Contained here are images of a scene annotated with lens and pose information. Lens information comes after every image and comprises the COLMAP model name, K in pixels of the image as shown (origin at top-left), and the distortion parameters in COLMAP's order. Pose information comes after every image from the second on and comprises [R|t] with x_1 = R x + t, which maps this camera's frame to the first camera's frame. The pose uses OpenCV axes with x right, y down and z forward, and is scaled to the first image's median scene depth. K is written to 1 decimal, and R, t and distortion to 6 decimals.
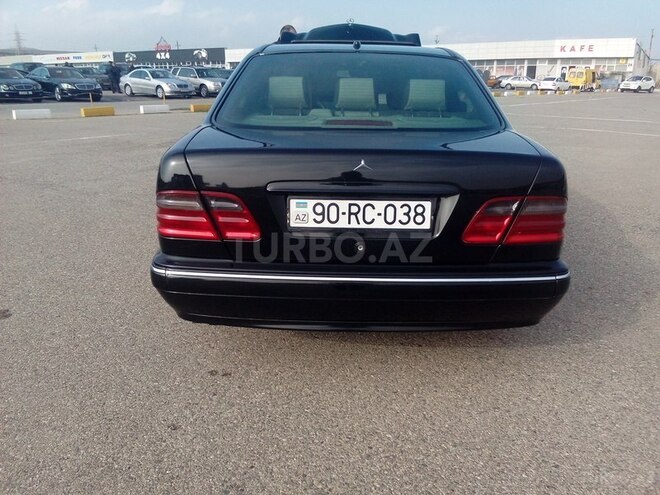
lens RADIAL K [[554.8, 0, 333.9], [0, 554.8, 253.9], [0, 0, 1]] dist [0.068347, -0.167778]
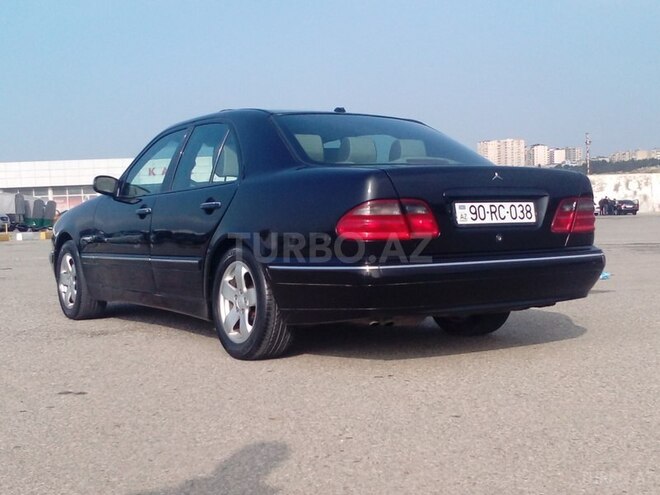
lens RADIAL K [[911.4, 0, 326.7], [0, 911.4, 247.2], [0, 0, 1]] dist [0.205829, 0.000000]
pose [[0.833782, -0.048063, 0.549998, -1.522049], [0.195313, 0.957461, -0.212419, 0.400050], [-0.516392, 0.284533, 0.807700, -0.559456]]
